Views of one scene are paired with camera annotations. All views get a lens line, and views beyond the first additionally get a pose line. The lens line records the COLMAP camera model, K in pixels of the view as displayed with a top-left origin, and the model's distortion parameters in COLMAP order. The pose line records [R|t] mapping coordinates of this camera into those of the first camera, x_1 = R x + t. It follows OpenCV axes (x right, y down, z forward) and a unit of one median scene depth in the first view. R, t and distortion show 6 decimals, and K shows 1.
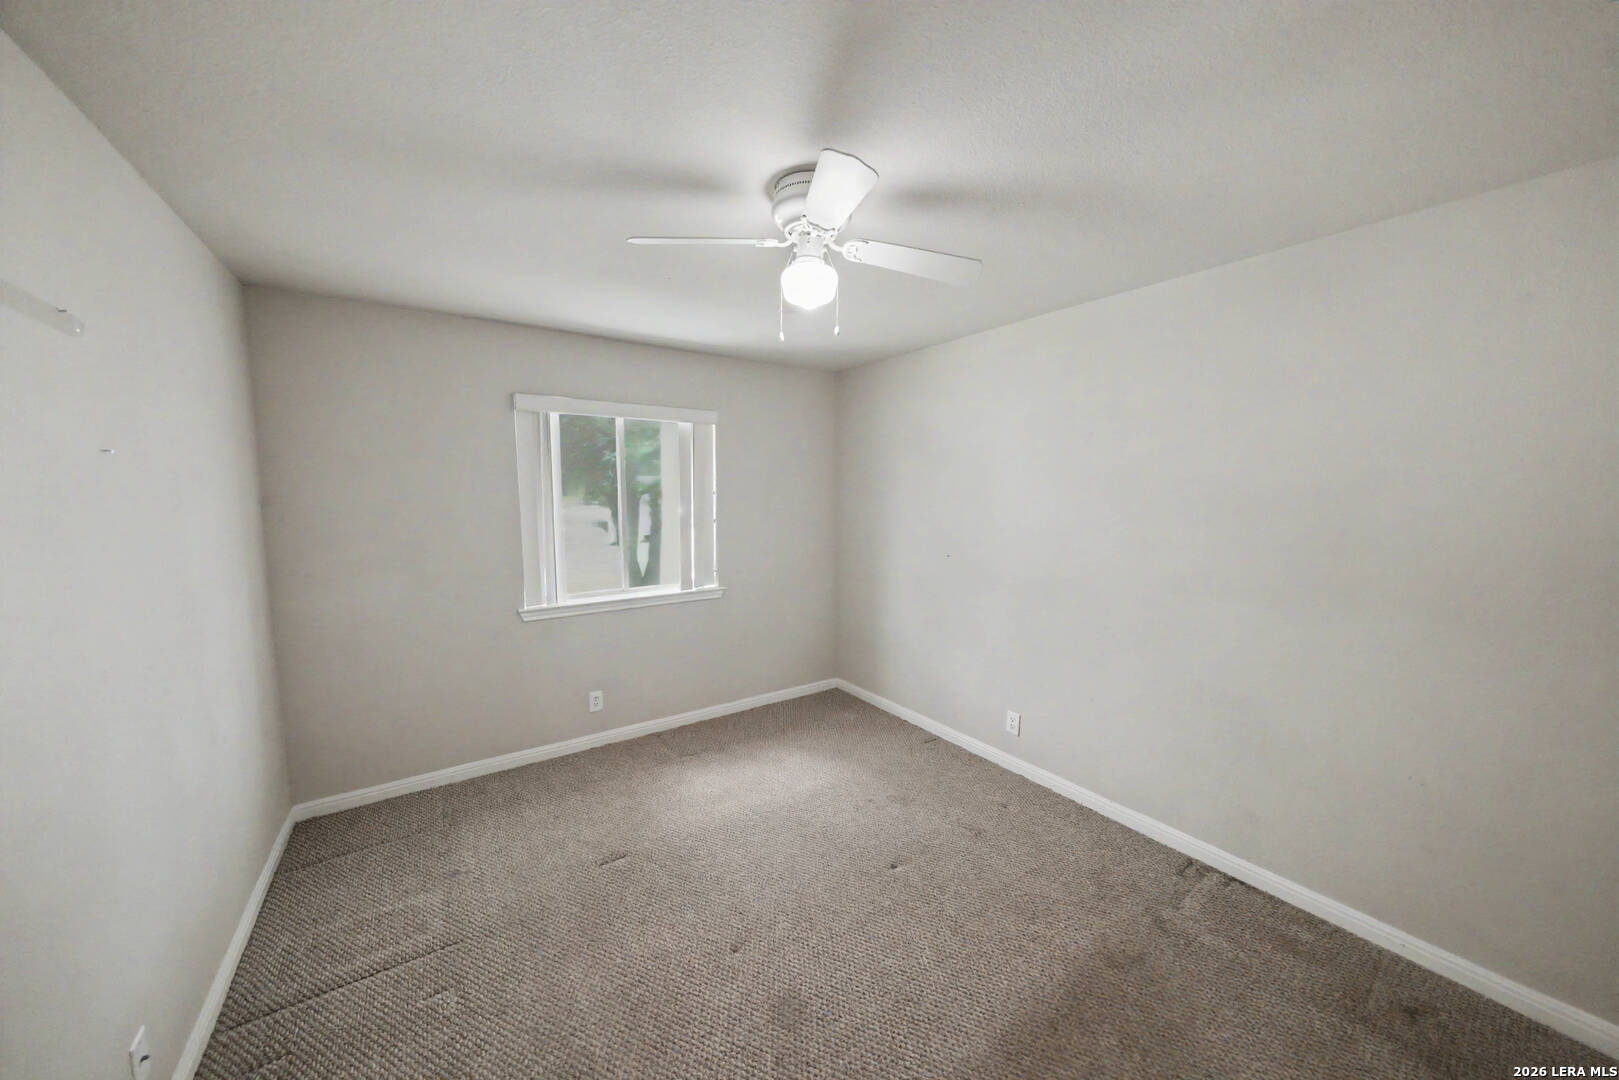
lens RADIAL K [[547.8, 0, 803.1], [0, 547.8, 542.0], [0, 0, 1]] dist [-0.002119, 0.000081]
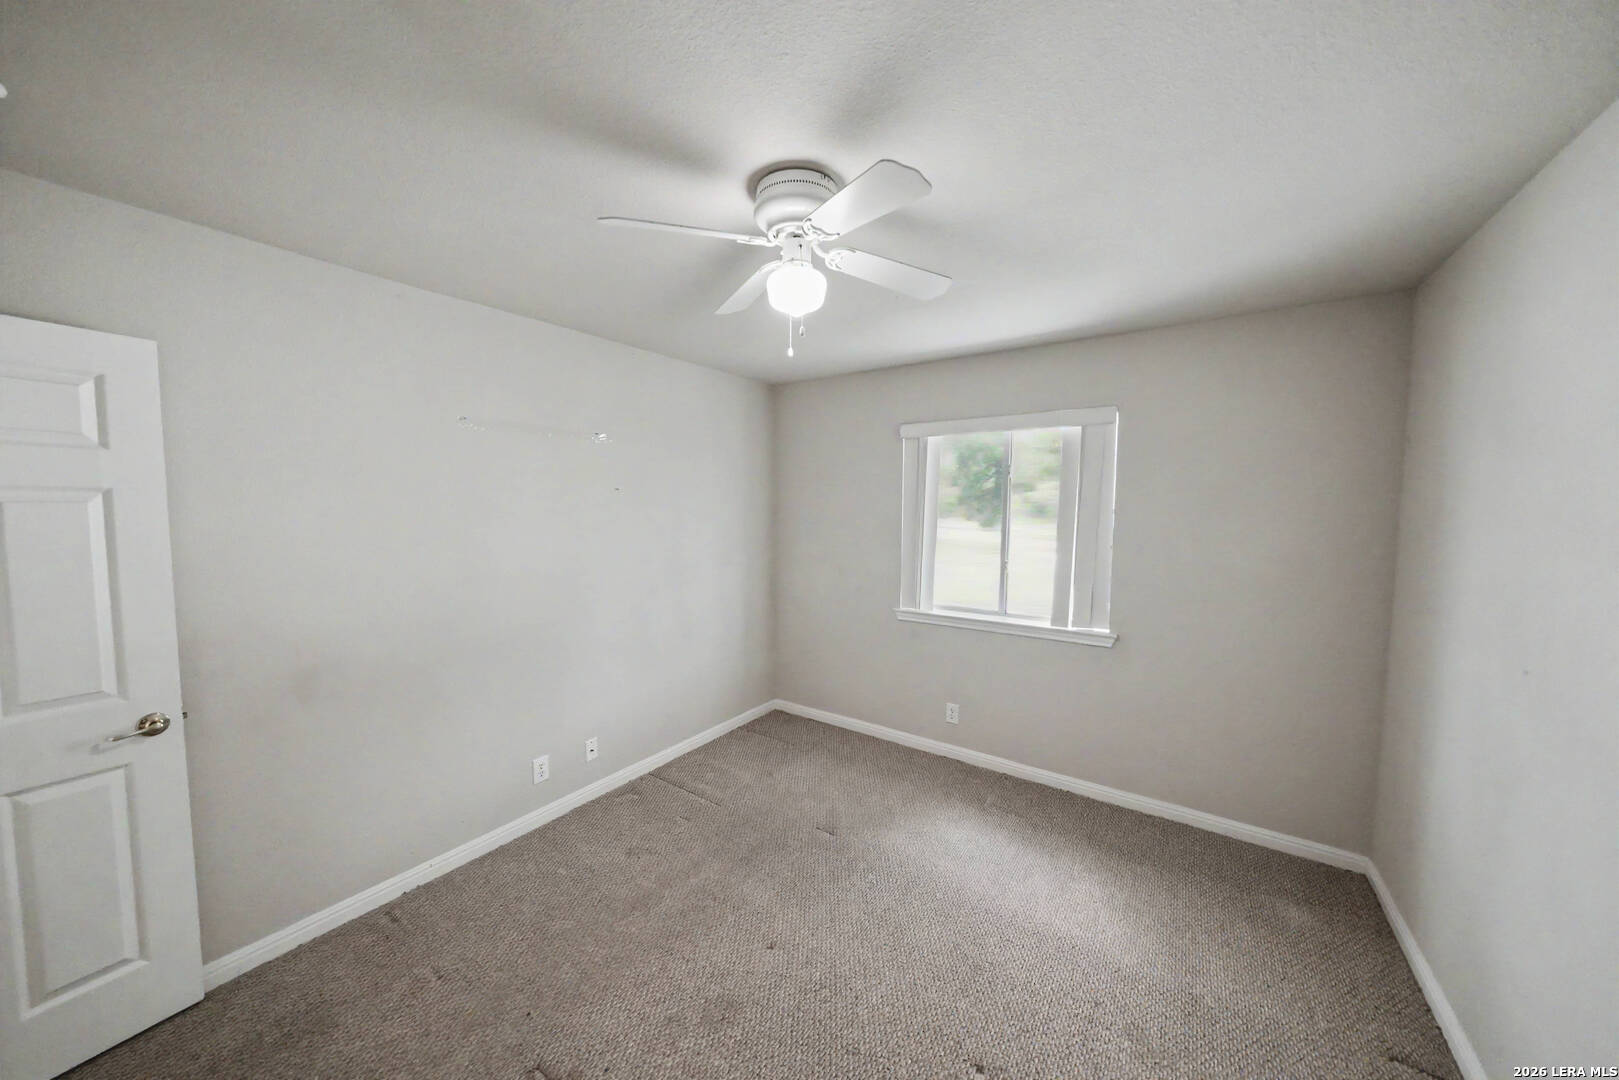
lens RADIAL K [[547.8, 0, 810.4], [0, 547.8, 545.7], [0, 0, 1]] dist [-0.002119, 0.000081]
pose [[0.349938, 0.063835, -0.934595, 0.483543], [-0.096527, 0.994822, 0.031807, -0.028782], [0.931786, 0.079083, 0.354288, 0.380819]]
